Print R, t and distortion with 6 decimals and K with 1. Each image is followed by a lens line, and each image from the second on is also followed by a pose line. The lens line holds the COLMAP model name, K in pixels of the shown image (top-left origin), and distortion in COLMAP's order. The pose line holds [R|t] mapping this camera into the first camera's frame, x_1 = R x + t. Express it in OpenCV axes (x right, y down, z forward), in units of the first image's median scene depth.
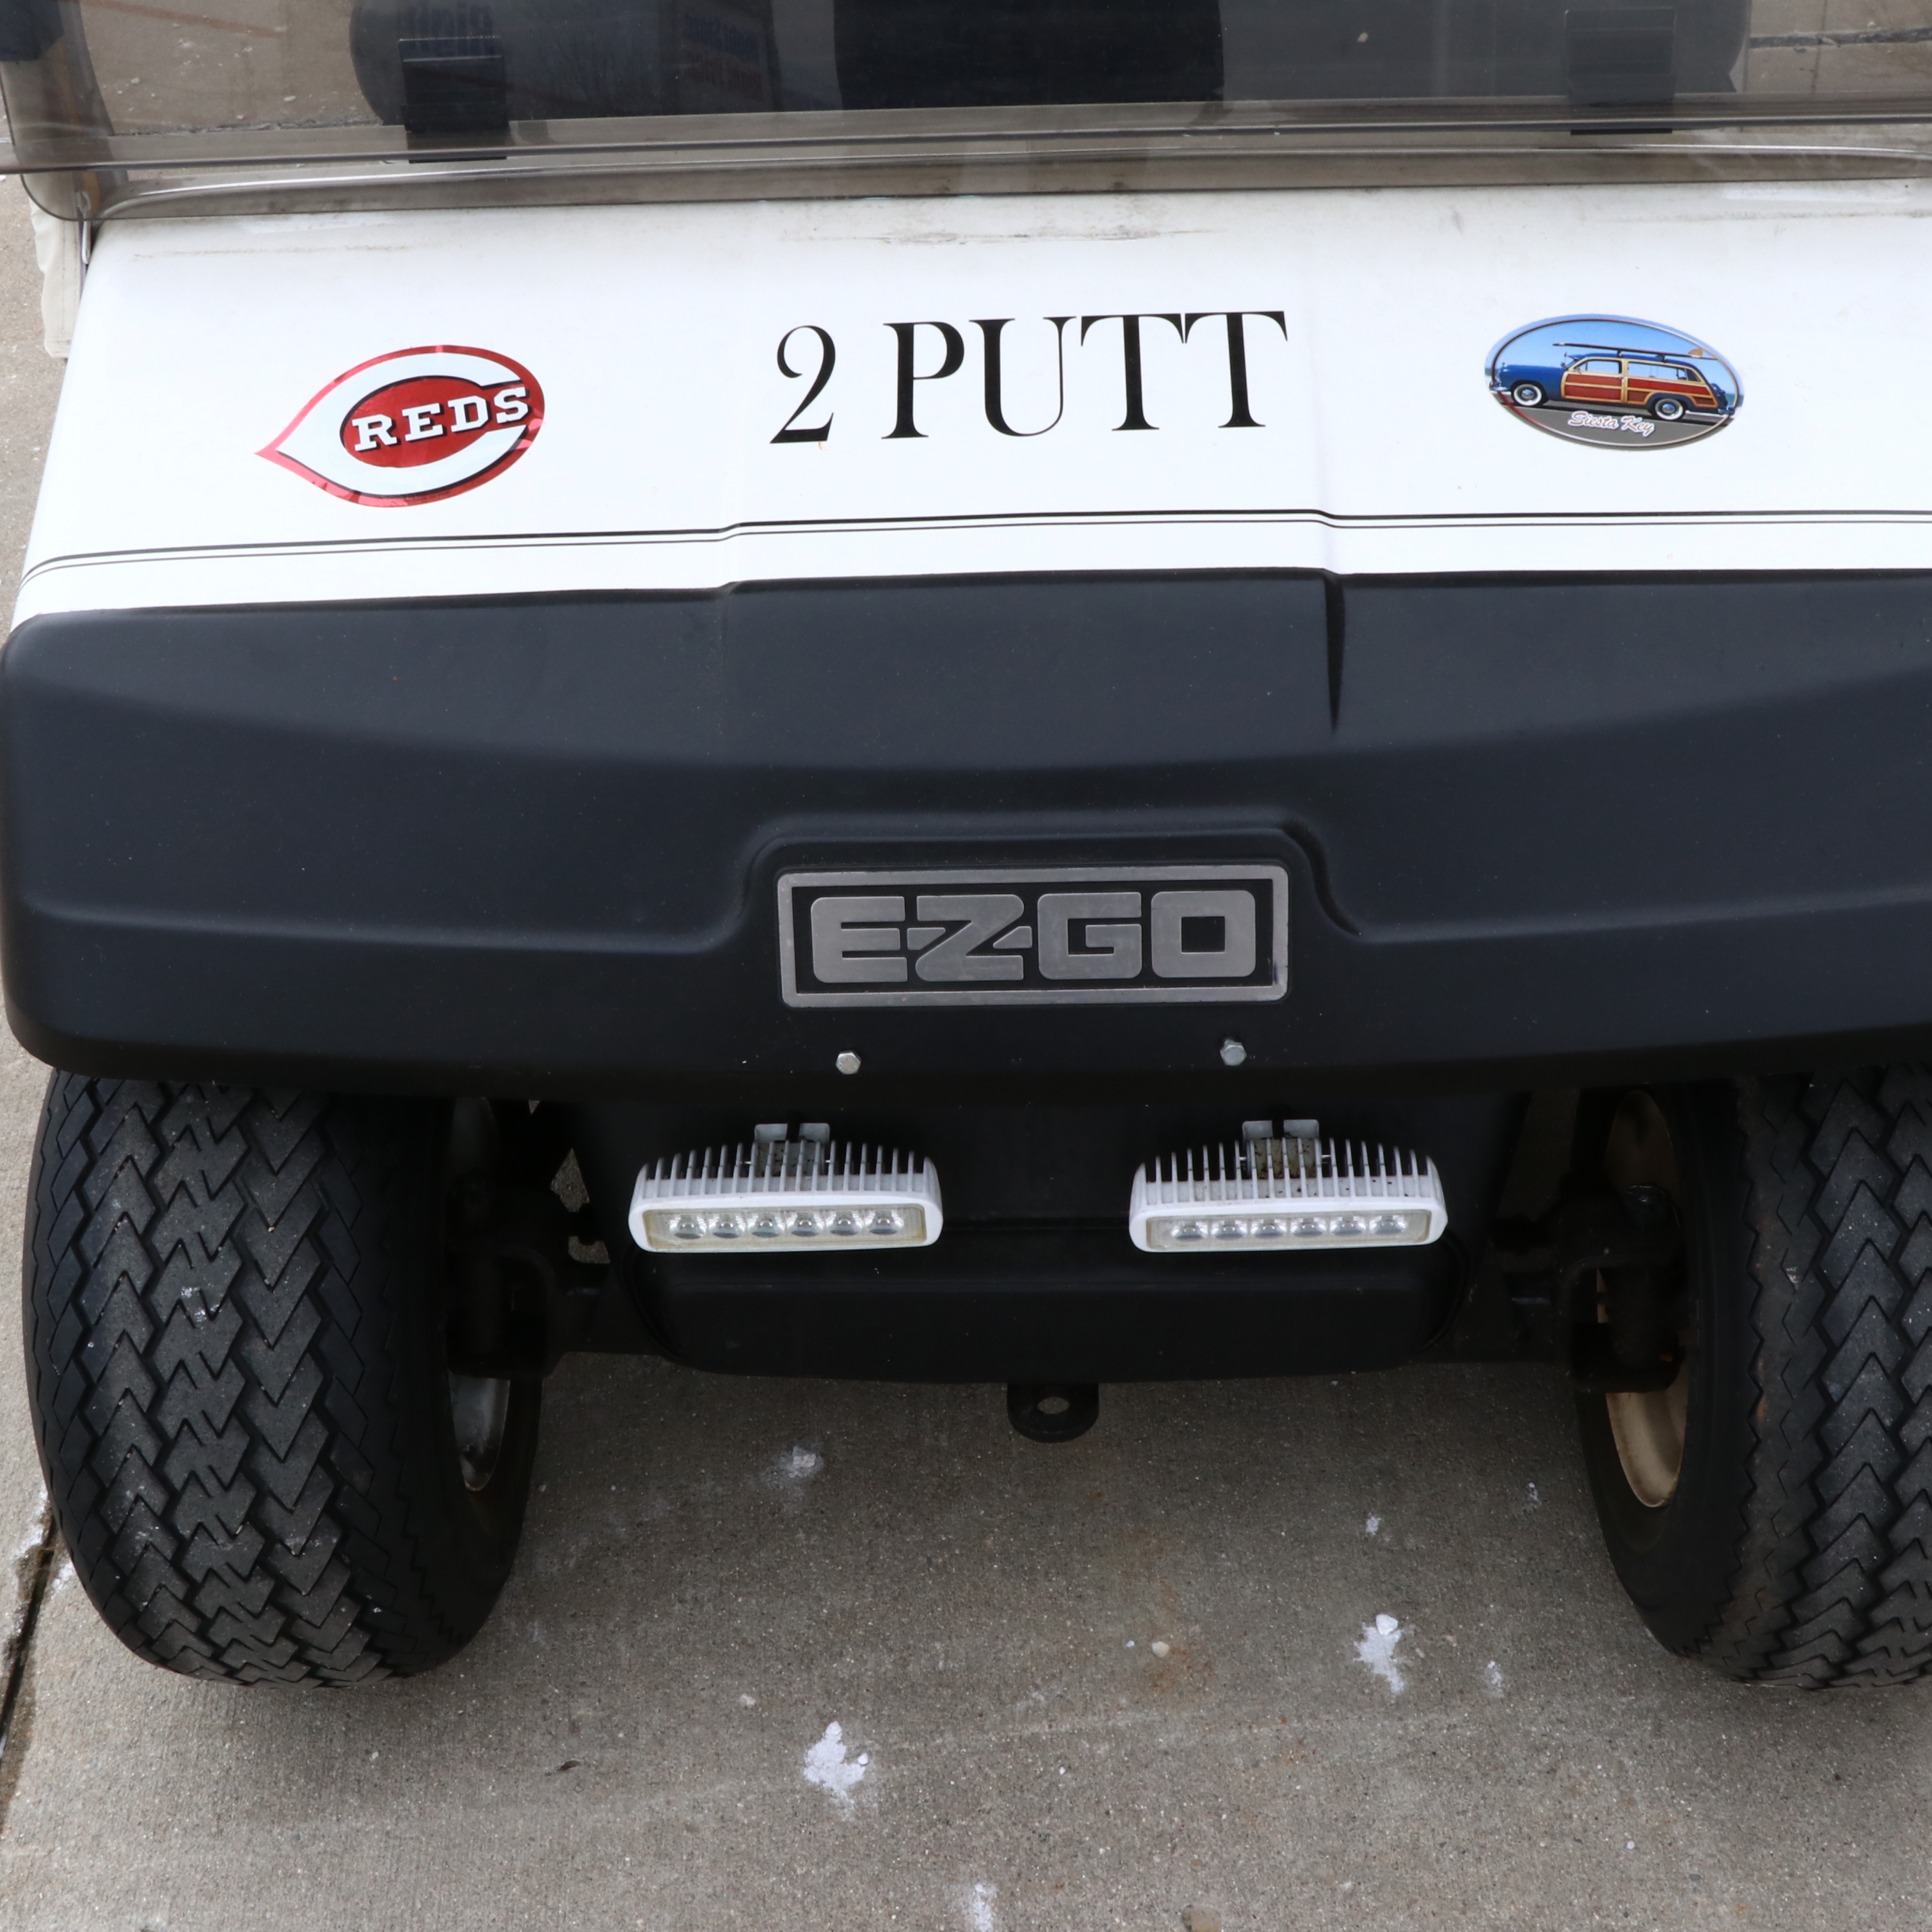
lens RADIAL K [[2661.9, 0, 1018.9], [0, 2661.9, 924.9], [0, 0, 1]] dist [-0.153313, 0.272028]
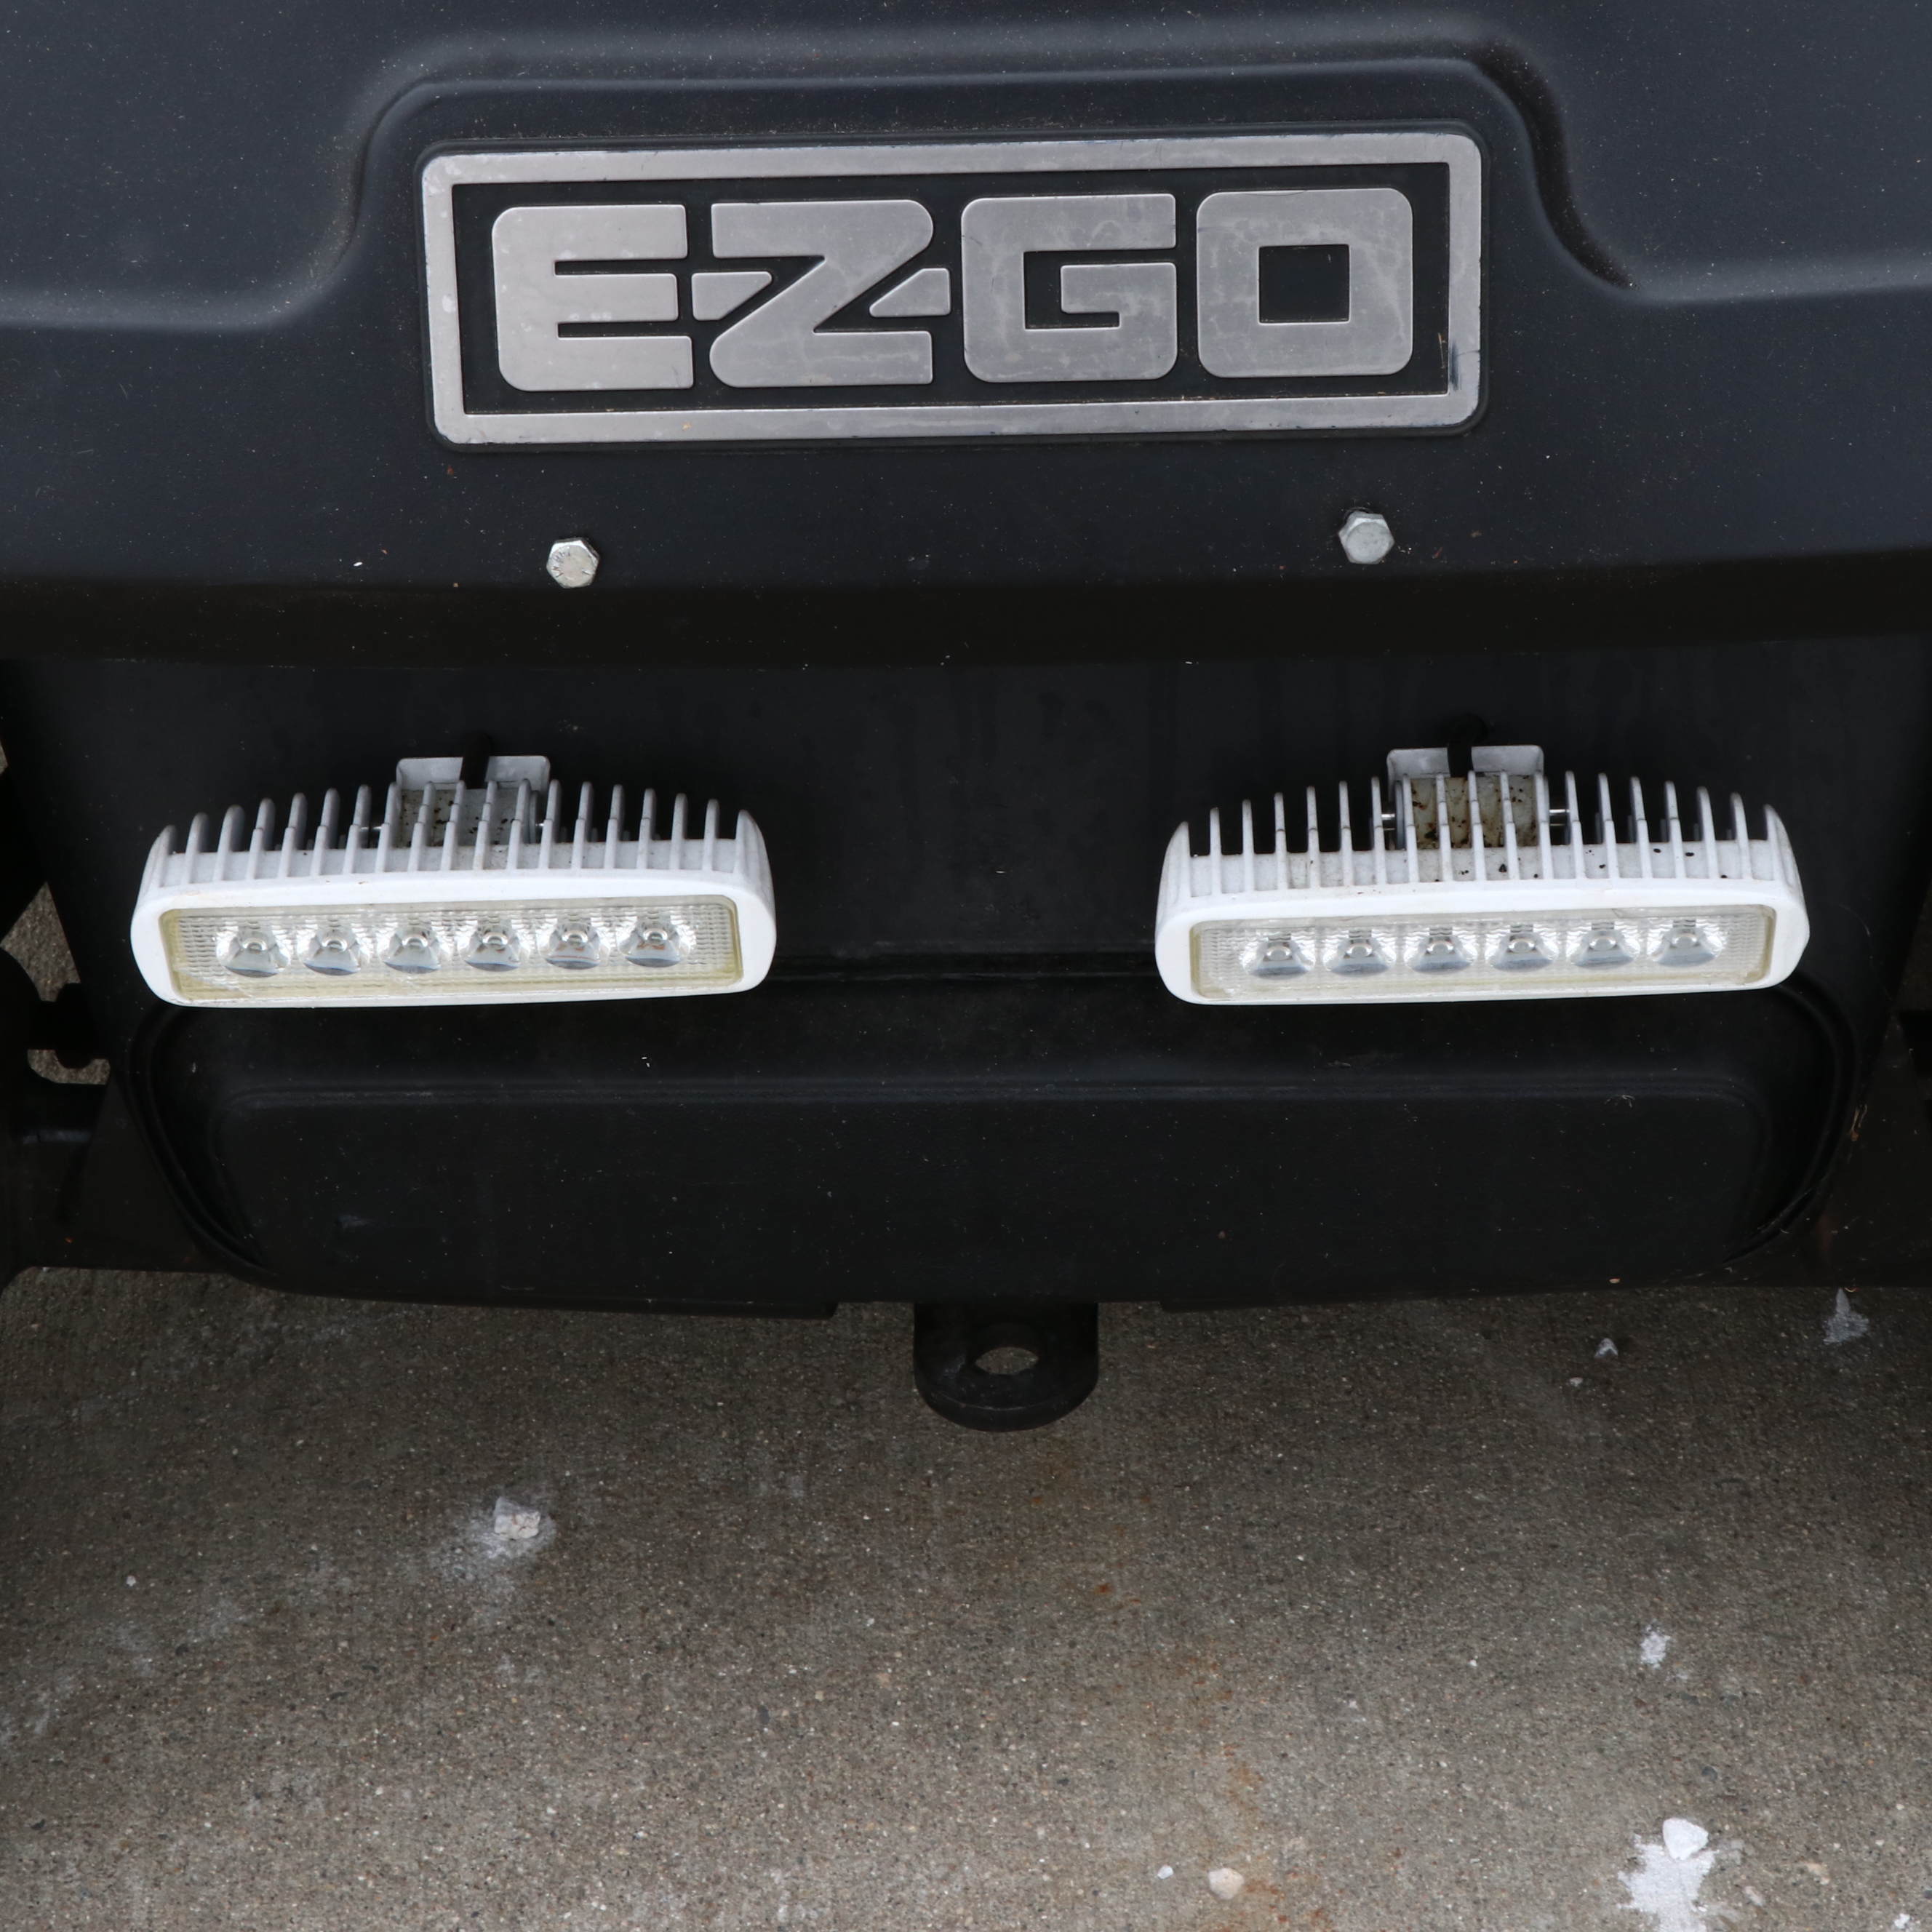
lens RADIAL K [[4780.1, 0, 1001.3], [0, 4780.1, 962.4], [0, 0, 1]] dist [0.039246, 0.704740]
pose [[0.999998, 0.002091, -0.000785, 0.013727], [-0.002081, 0.999922, 0.012340, 0.104736], [0.000811, -0.012338, 0.999924, 0.116789]]
